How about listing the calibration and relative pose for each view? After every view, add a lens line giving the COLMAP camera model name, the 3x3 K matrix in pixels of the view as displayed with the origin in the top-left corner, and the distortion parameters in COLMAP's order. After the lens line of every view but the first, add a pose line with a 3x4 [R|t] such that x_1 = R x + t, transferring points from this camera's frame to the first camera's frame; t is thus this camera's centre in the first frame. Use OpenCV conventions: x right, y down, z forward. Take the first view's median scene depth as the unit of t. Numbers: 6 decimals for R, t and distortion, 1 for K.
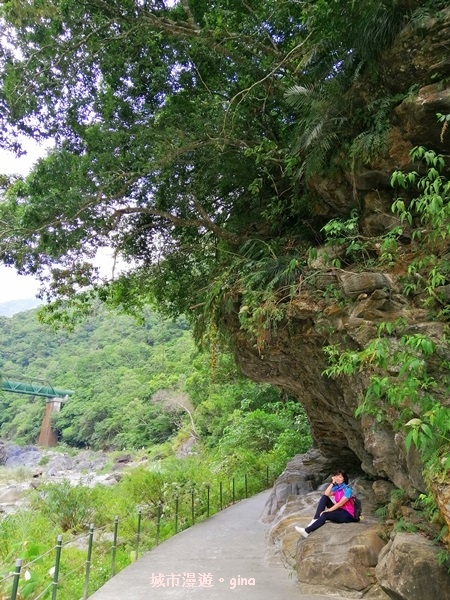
lens RADIAL K [[444.1, 0, 225.0], [0, 444.1, 300.0], [0, 0, 1]] dist [0.089689, -0.137183]
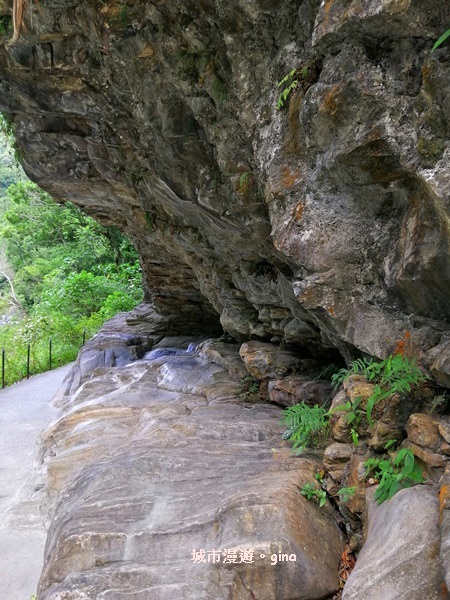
lens RADIAL K [[444.1, 0, 225.0], [0, 444.1, 300.0], [0, 0, 1]] dist [0.089689, -0.137183]
pose [[0.938199, 0.028067, 0.344957, 0.084055], [-0.119973, 0.961281, 0.248083, 0.152942], [-0.324638, -0.274136, 0.905240, 0.368621]]
